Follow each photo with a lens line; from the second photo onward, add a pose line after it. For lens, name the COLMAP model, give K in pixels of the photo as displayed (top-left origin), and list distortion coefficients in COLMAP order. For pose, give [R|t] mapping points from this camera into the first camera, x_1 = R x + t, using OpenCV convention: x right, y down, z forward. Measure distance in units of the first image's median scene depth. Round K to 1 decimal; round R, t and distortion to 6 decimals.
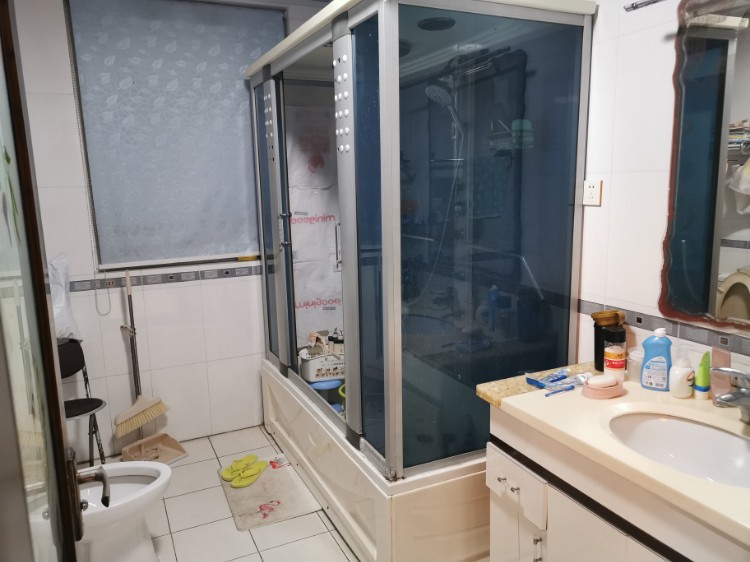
lens RADIAL K [[574.9, 0, 375.0], [0, 574.9, 281.0], [0, 0, 1]] dist [0.034890, 0.000513]
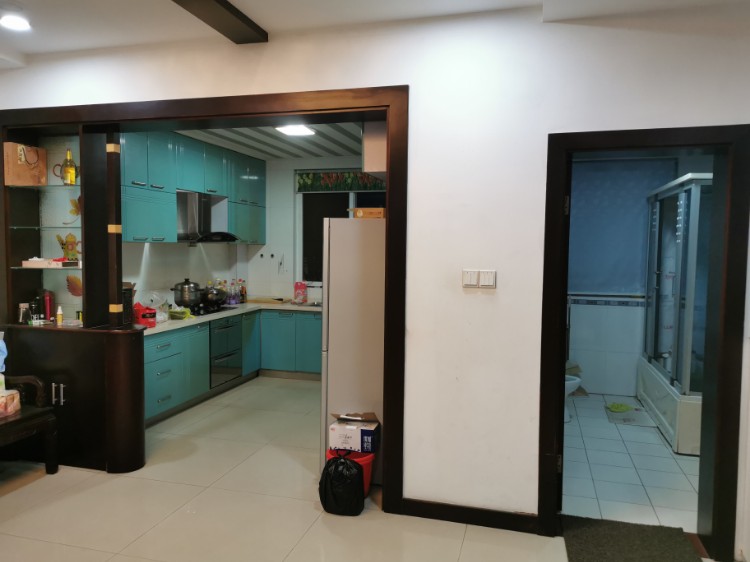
lens RADIAL K [[574.9, 0, 375.0], [0, 574.9, 281.0], [0, 0, 1]] dist [0.034890, 0.000513]
pose [[0.752526, 0.072787, -0.654528, 0.347624], [-0.142752, 0.988272, -0.054225, 0.129945], [0.642905, 0.134241, 0.754091, -0.896239]]
